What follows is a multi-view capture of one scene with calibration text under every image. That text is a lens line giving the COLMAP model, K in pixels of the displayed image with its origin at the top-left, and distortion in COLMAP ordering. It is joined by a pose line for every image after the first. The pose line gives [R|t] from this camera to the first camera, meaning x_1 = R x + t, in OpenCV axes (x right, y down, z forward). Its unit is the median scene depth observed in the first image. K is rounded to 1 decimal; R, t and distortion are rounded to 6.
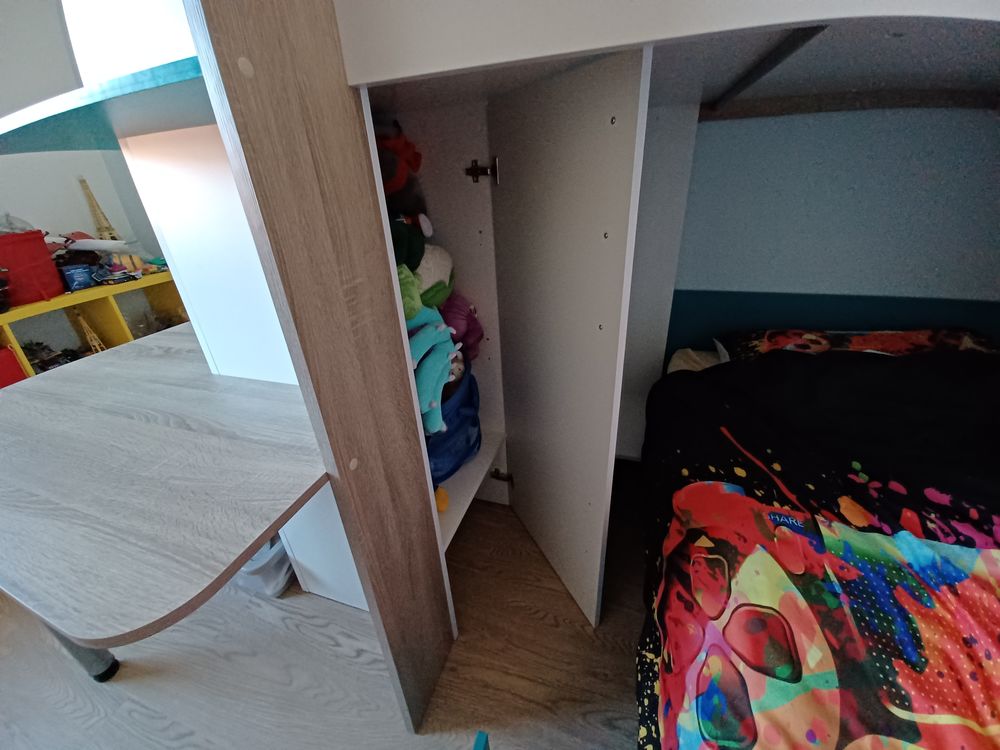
lens RADIAL K [[397.4, 0, 500.0], [0, 397.4, 375.0], [0, 0, 1]] dist [-0.000703, -0.005622]
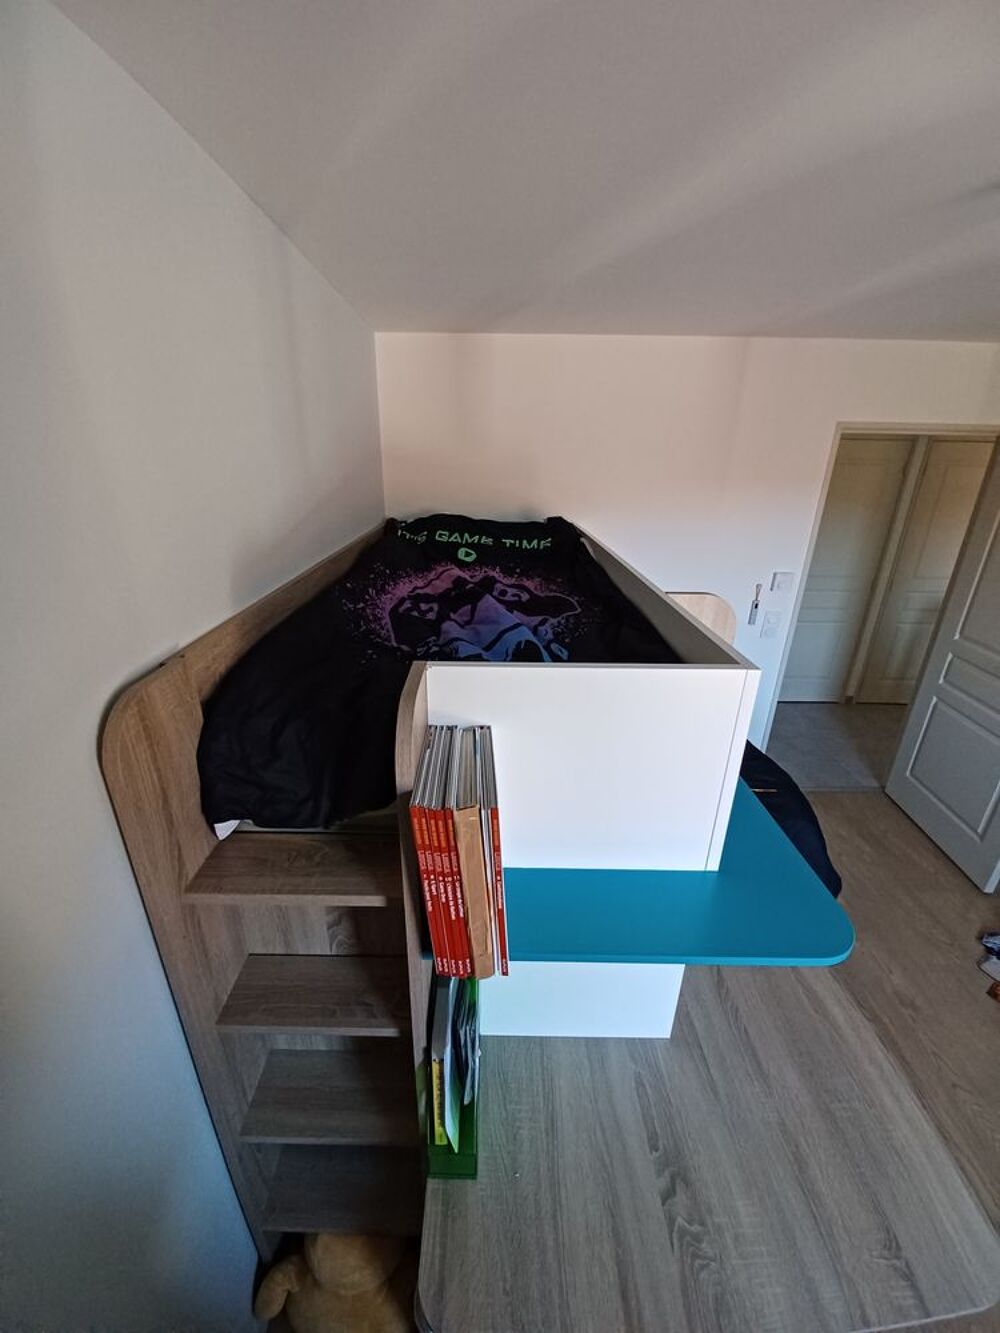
lens RADIAL K [[520.9, 0, 487.8], [0, 520.9, 668.1], [0, 0, 1]] dist [-0.001827, -0.008441]
pose [[-0.312063, -0.304486, 0.899947, -1.225684], [0.429261, 0.799862, 0.419472, -1.231941], [-0.847557, 0.517214, -0.118903, 0.886268]]
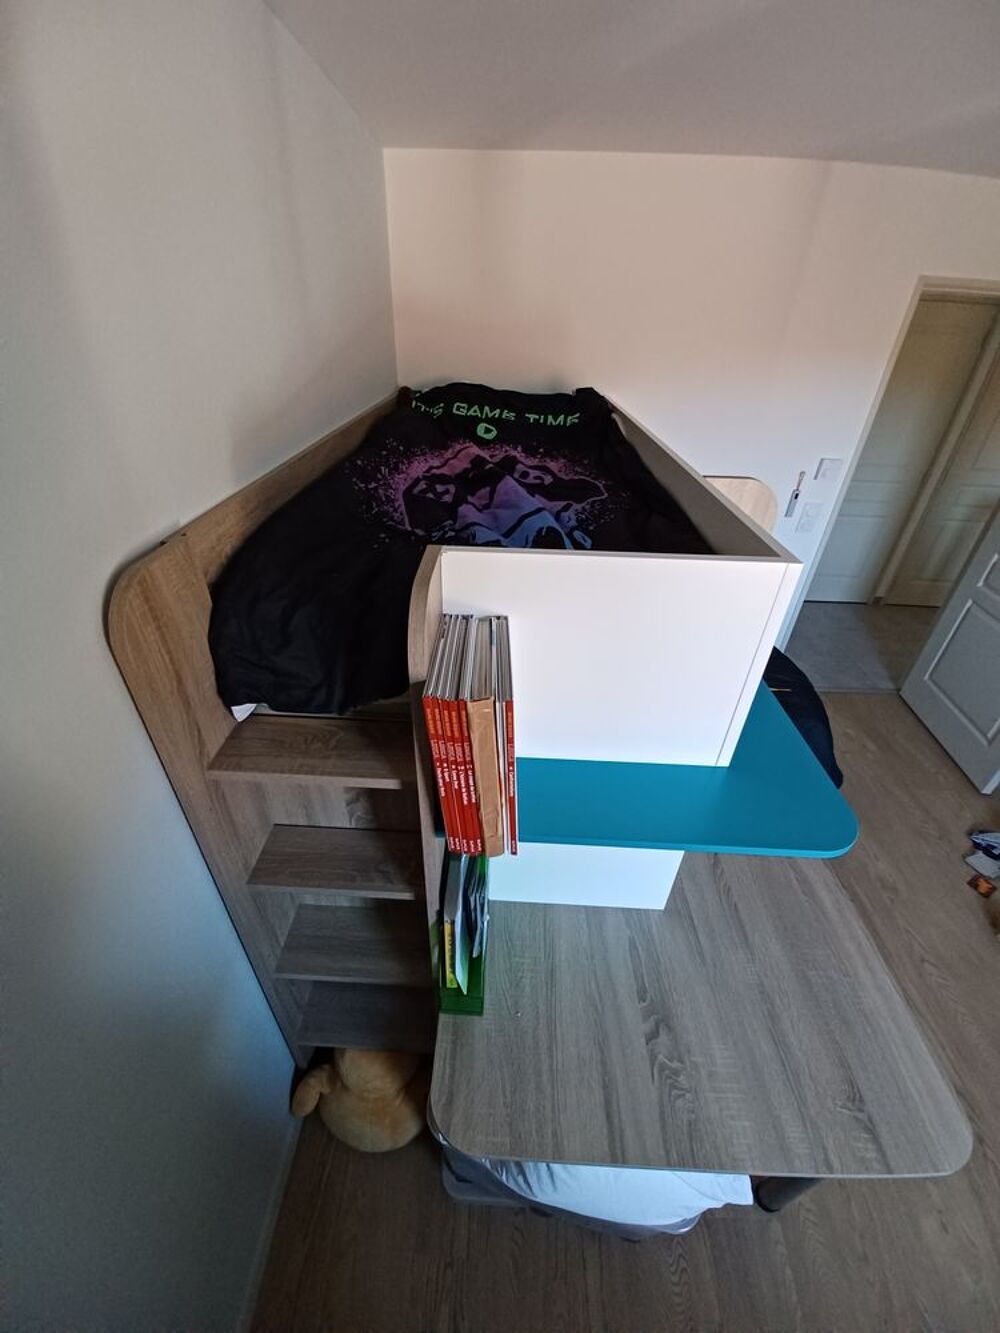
lens RADIAL K [[520.9, 0, 487.8], [0, 520.9, 668.1], [0, 0, 1]] dist [-0.001827, -0.008441]
pose [[-0.275099, -0.492606, 0.825627, -1.195920], [0.424270, 0.708416, 0.564040, -1.214277], [-0.862737, 0.505456, 0.014113, 0.885897]]
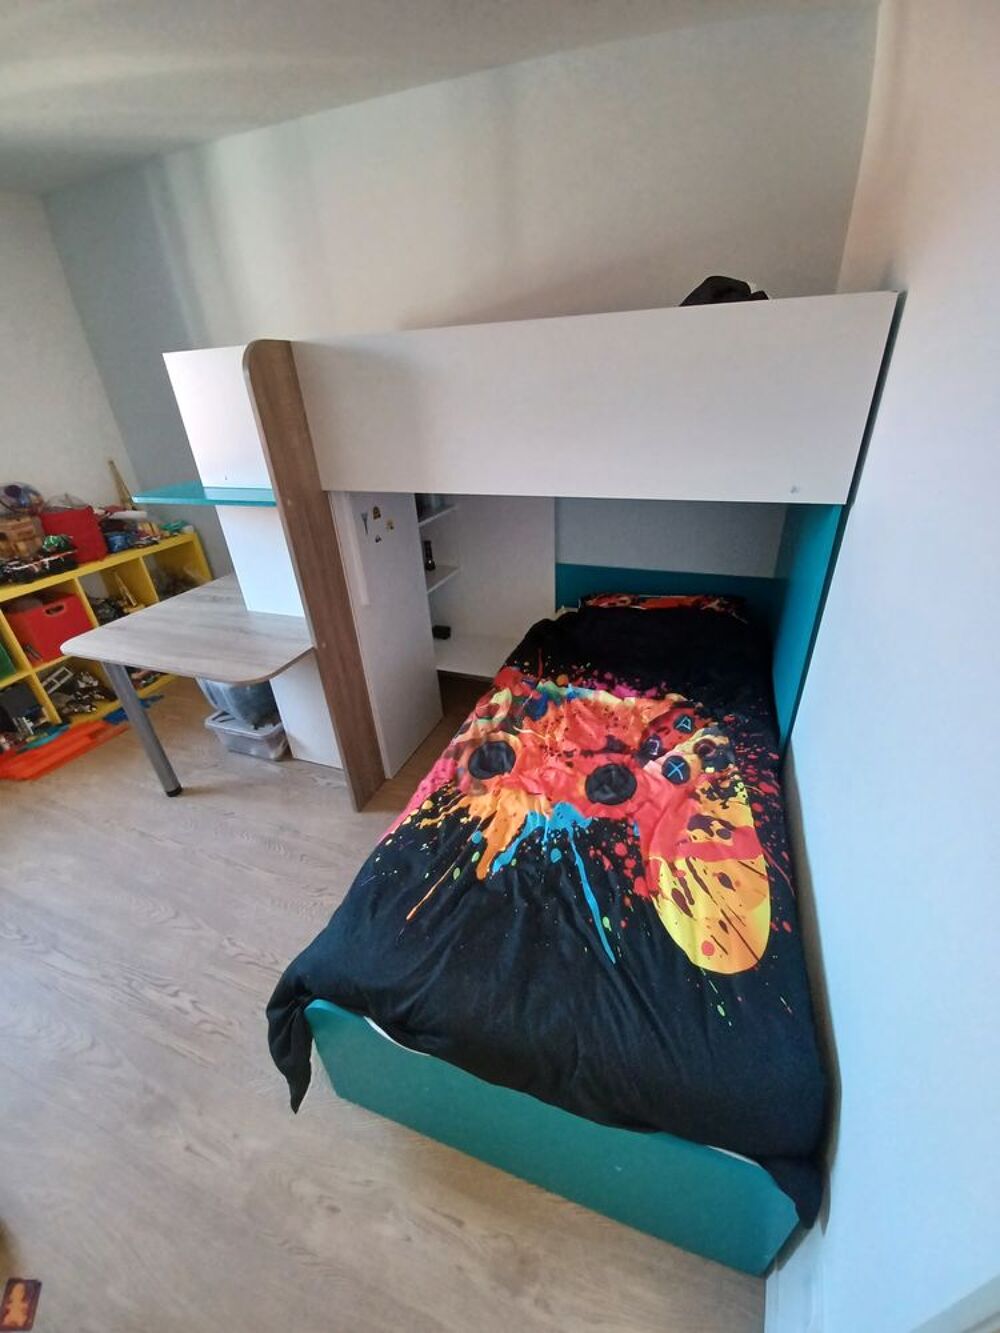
lens RADIAL K [[529.8, 0, 515.7], [0, 529.8, 686.1], [0, 0, 1]] dist [-0.000703, -0.005622]
pose [[0.999471, 0.025460, -0.020247, 0.460765], [-0.024169, 0.997805, 0.061655, 0.136948], [0.021773, -0.061133, 0.997892, -1.170376]]
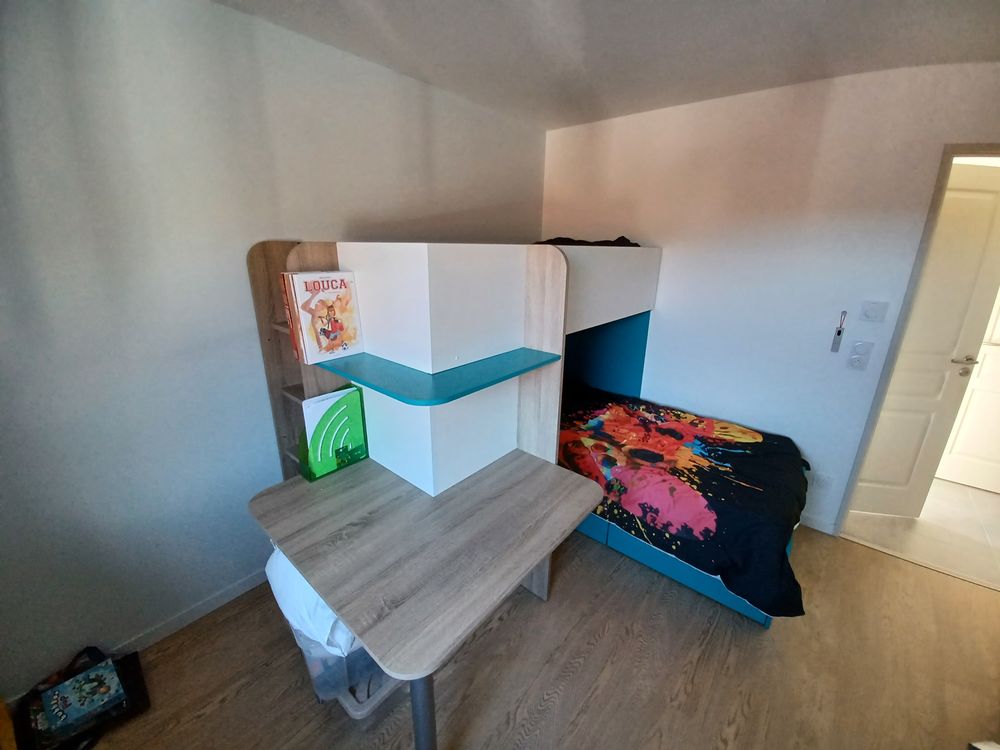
lens RADIAL K [[390.8, 0, 516.3], [0, 390.8, 372.9], [0, 0, 1]] dist [-0.001827, -0.008441]
pose [[0.350693, -0.231086, 0.907532, -1.634884], [0.387309, 0.918105, 0.084112, -0.399939], [-0.852647, 0.321998, 0.411475, -0.098753]]
